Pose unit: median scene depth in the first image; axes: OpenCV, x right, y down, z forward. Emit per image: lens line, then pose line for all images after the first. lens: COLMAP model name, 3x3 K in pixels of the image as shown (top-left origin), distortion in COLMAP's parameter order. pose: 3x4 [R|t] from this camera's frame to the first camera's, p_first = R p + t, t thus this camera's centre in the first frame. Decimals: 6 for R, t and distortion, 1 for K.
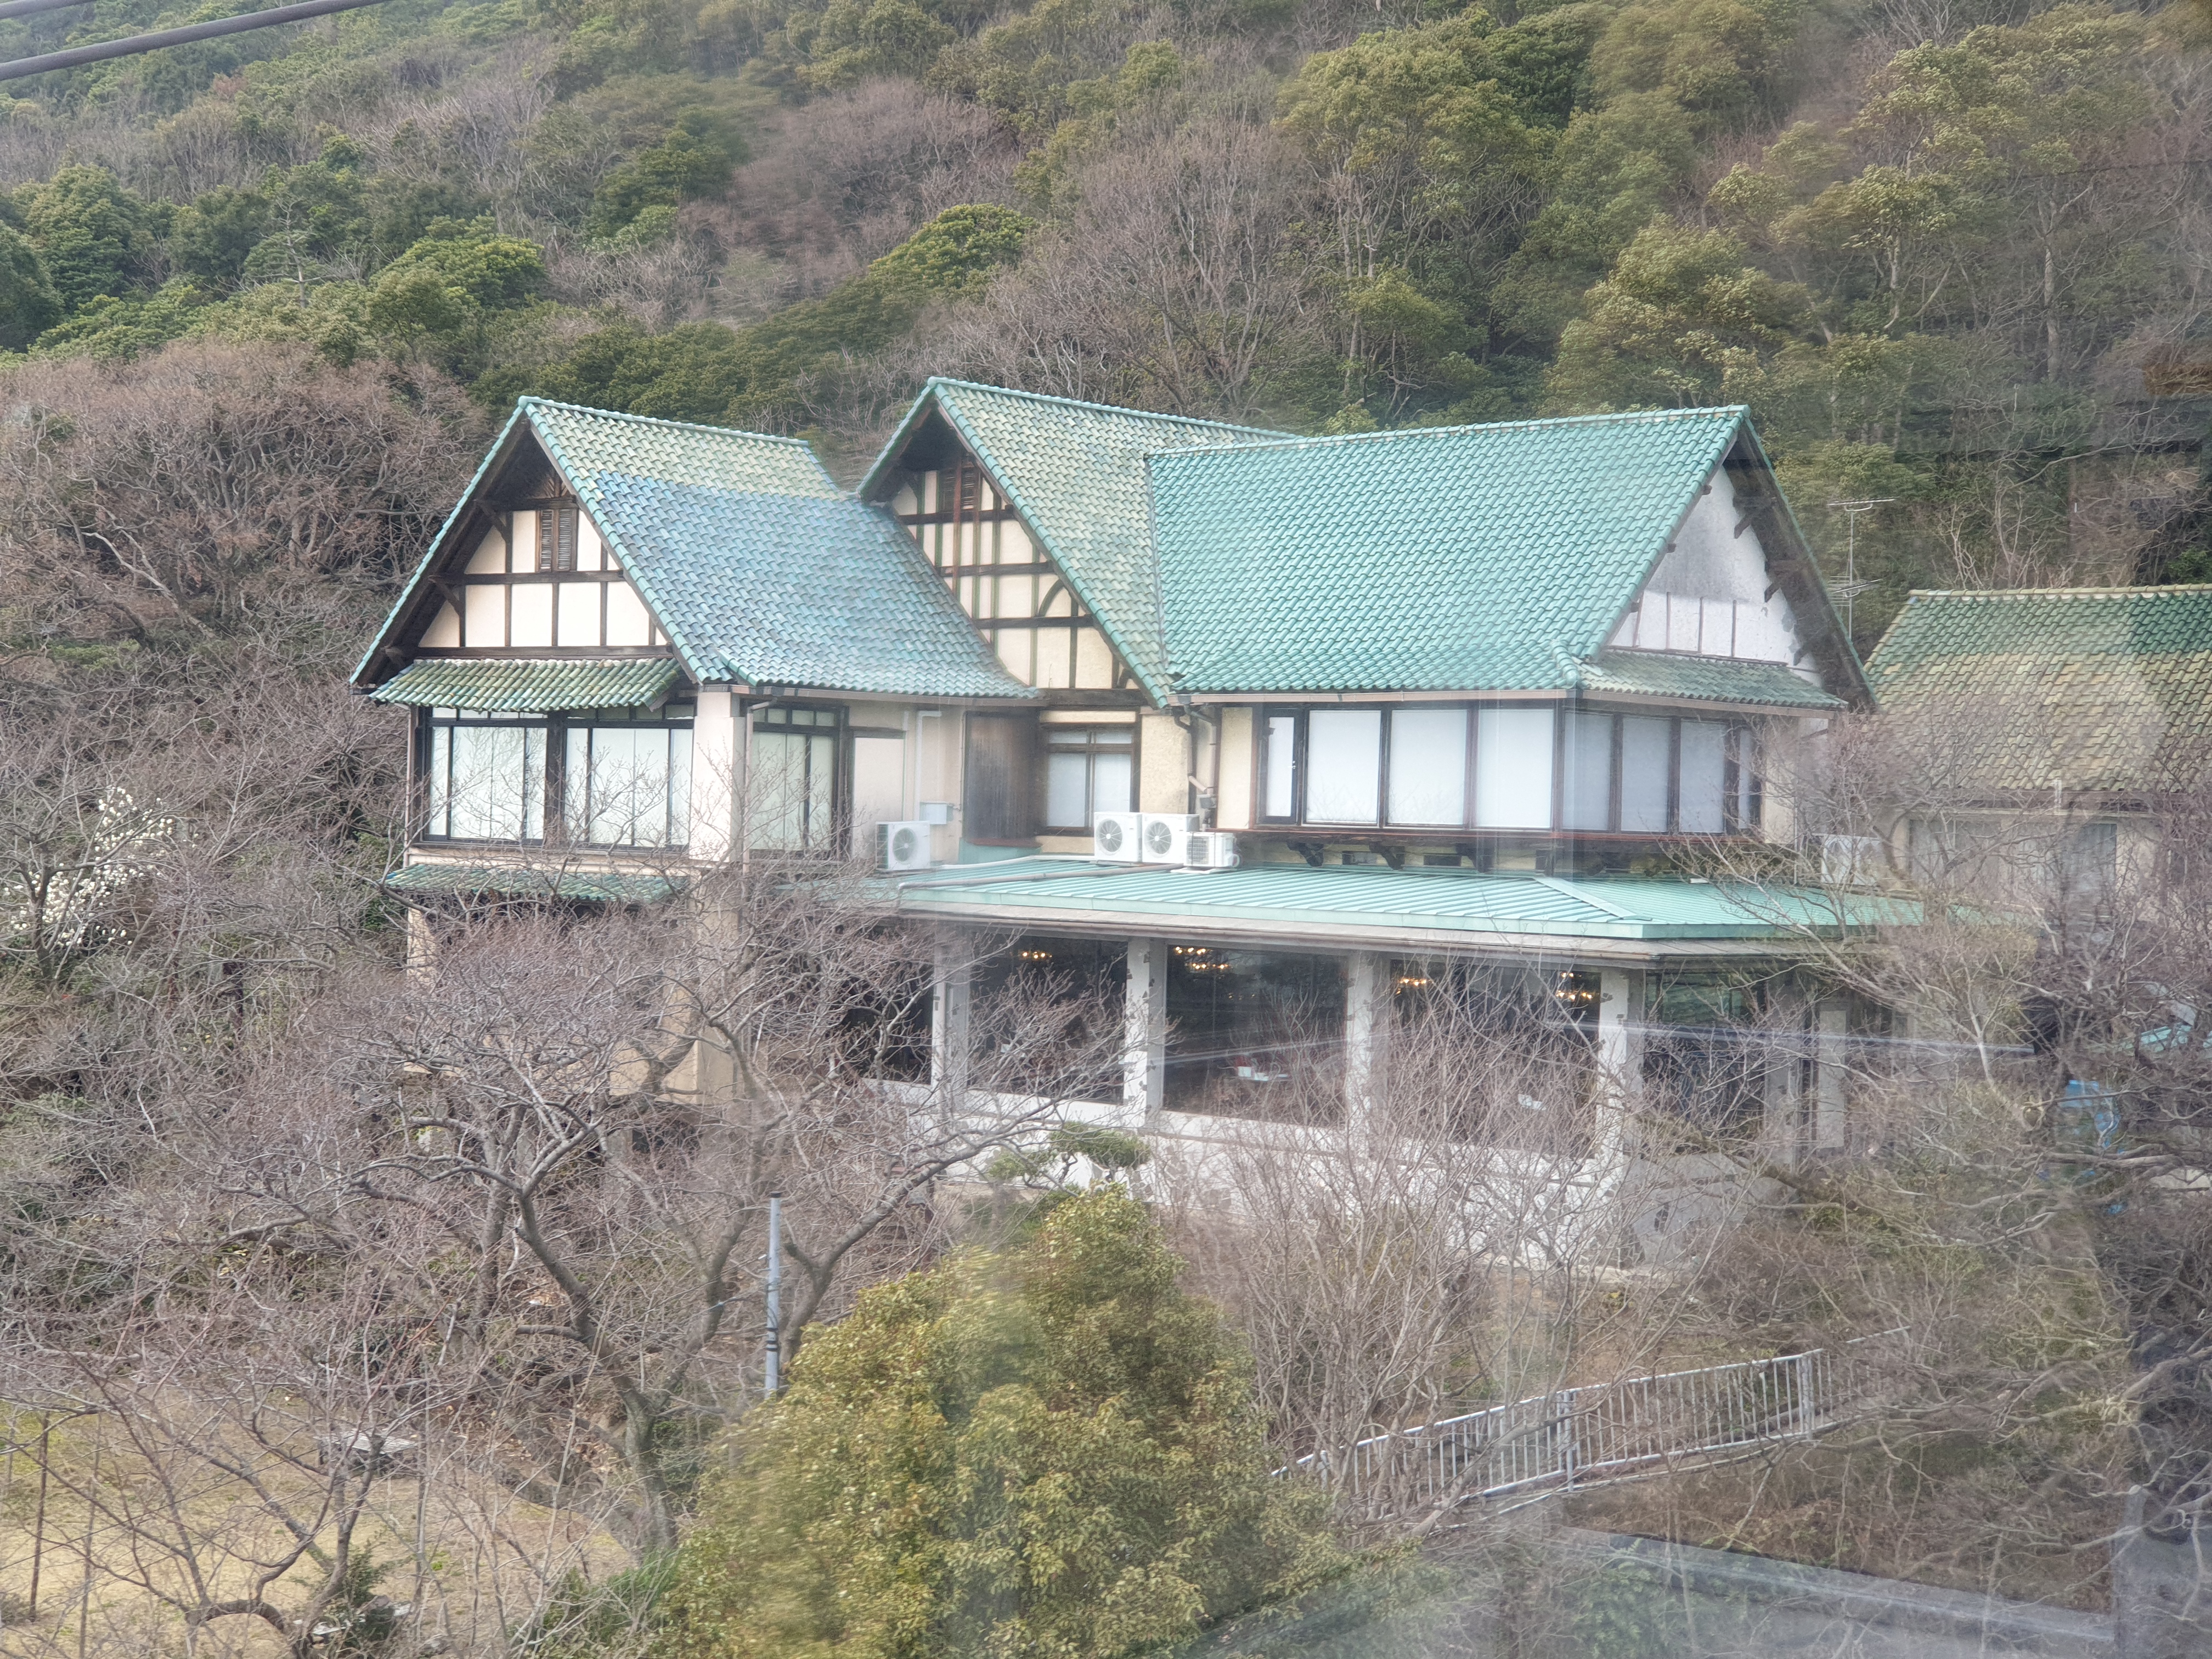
lens RADIAL K [[3278.4, 0, 1039.2], [0, 3278.4, 835.4], [0, 0, 1]] dist [0.130806, -0.090056]
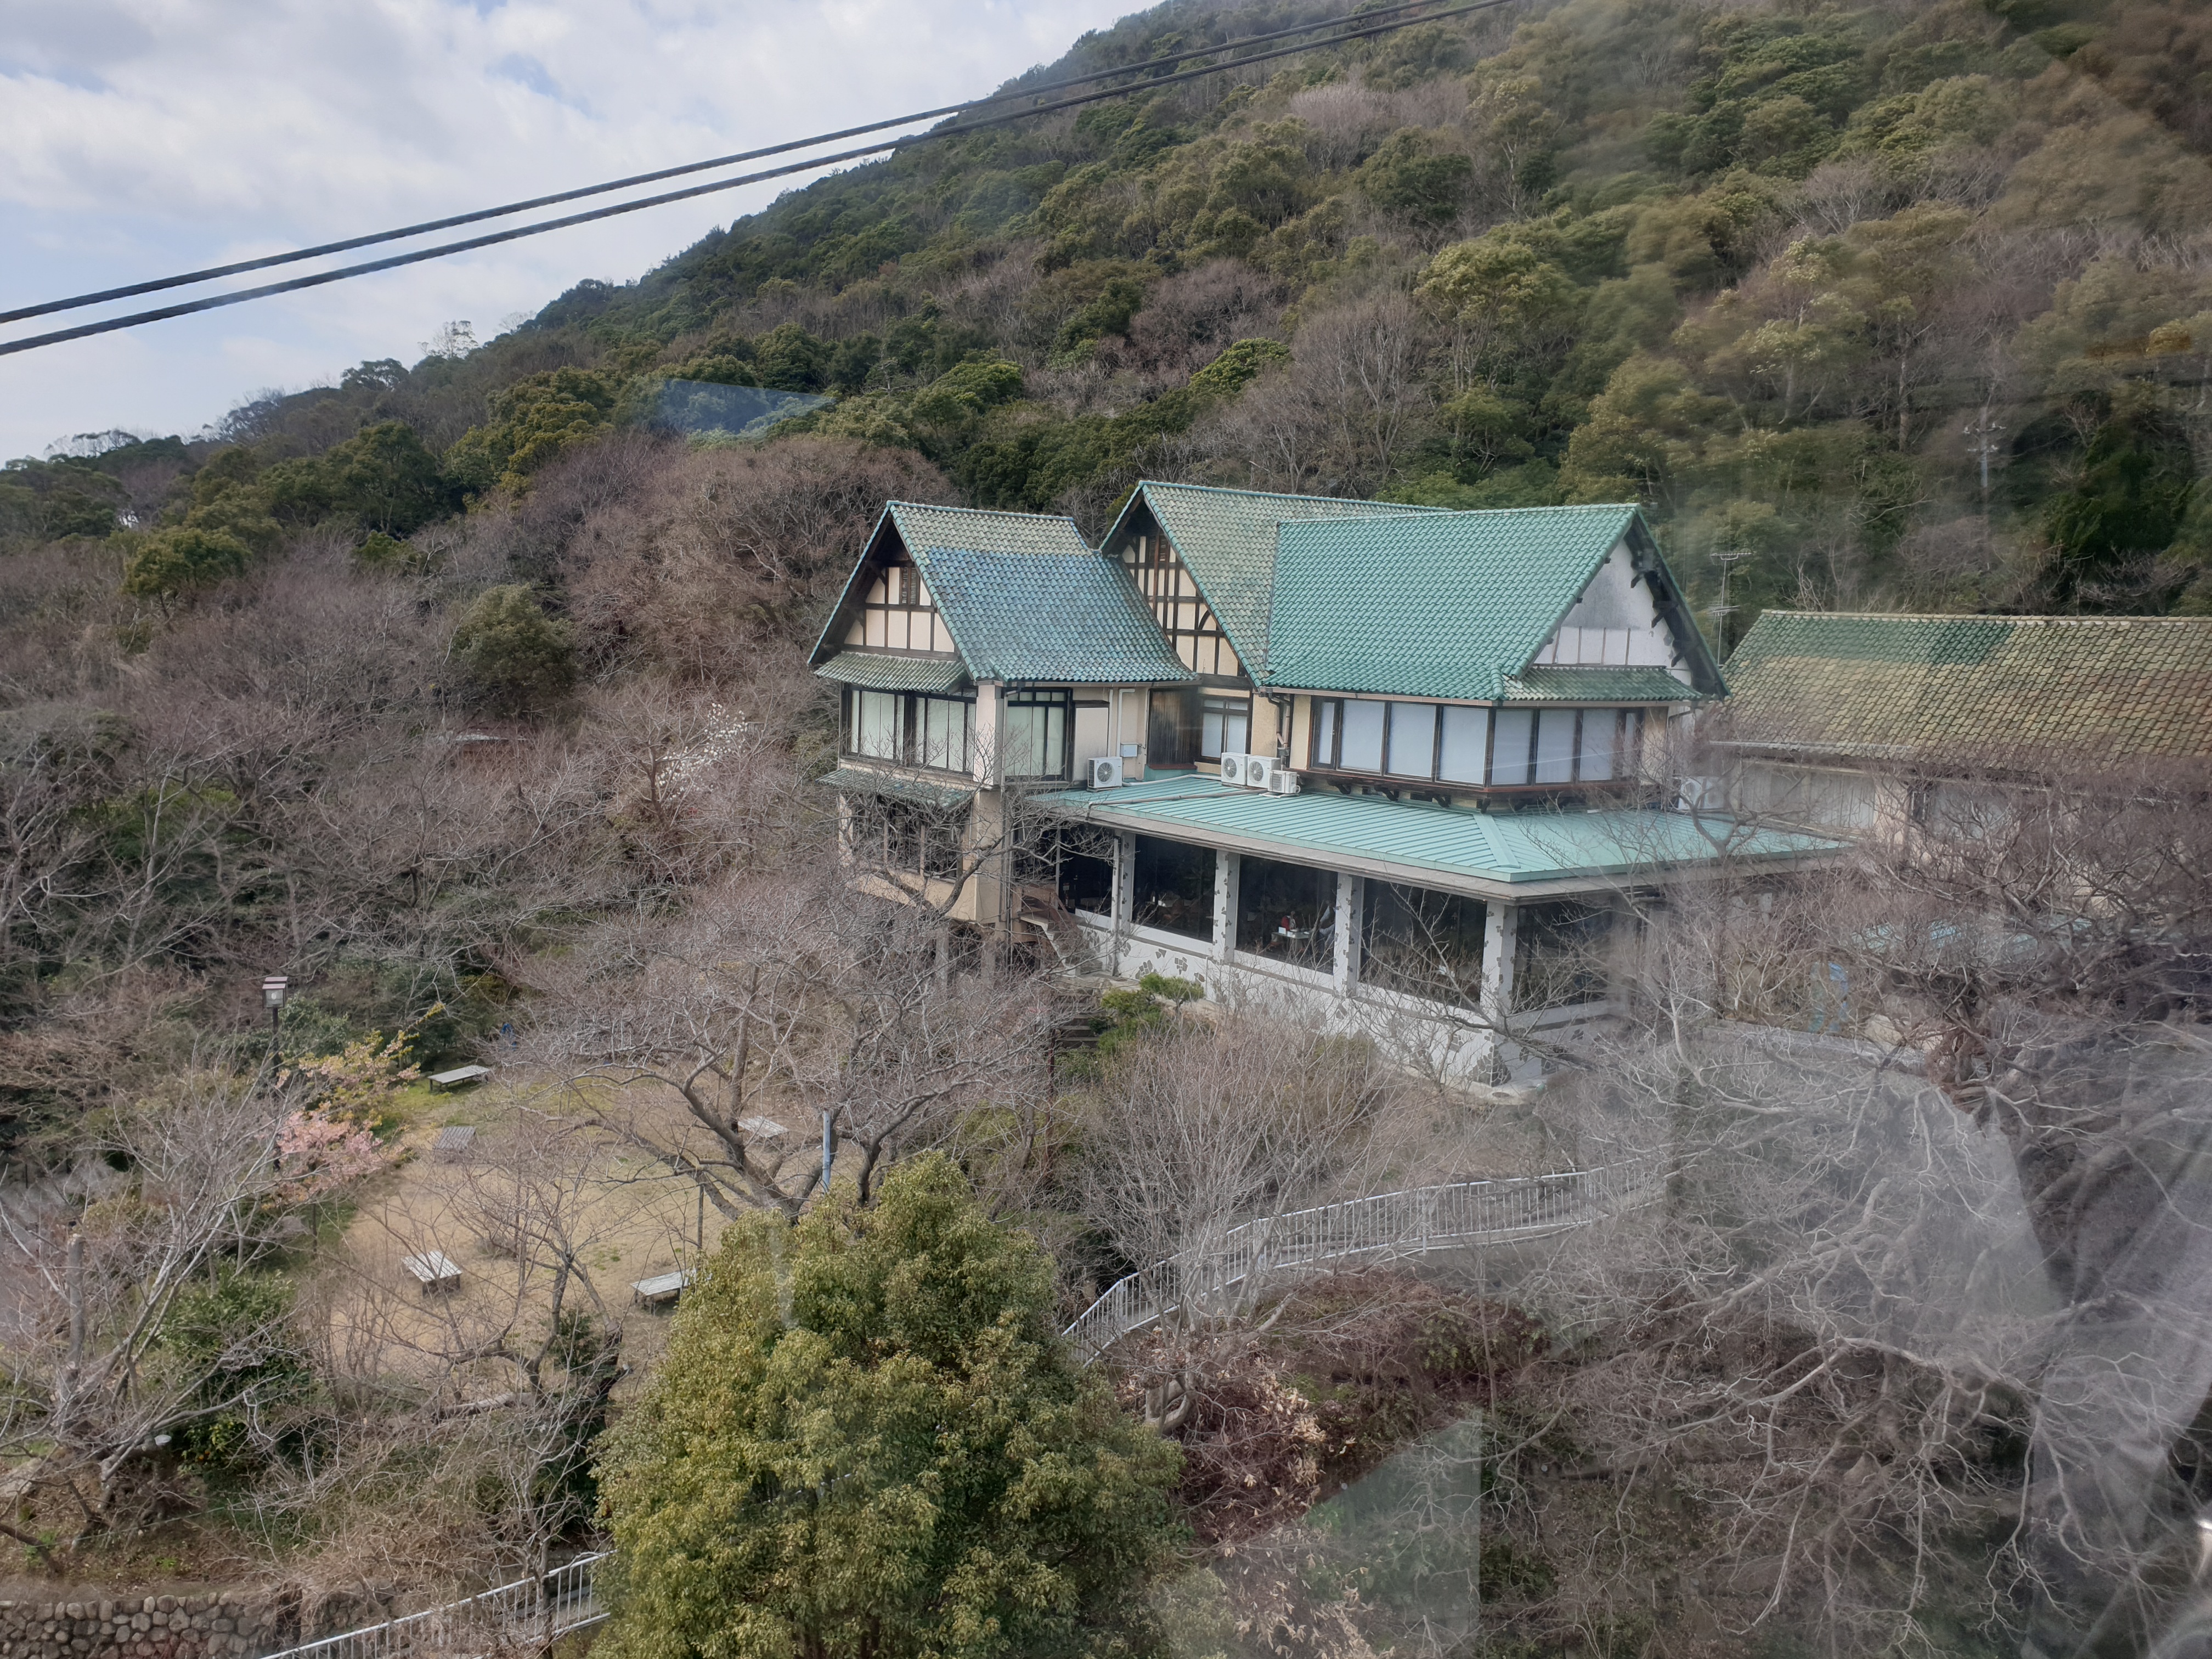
lens RADIAL K [[1699.0, 0, 1089.7], [0, 1699.0, 810.5], [0, 0, 1]] dist [0.136024, -0.220736]
pose [[0.983777, 0.027406, -0.177290, 0.104295], [-0.008906, 0.994504, 0.104319, -0.067138], [0.179175, -0.101048, 0.978614, 0.143772]]
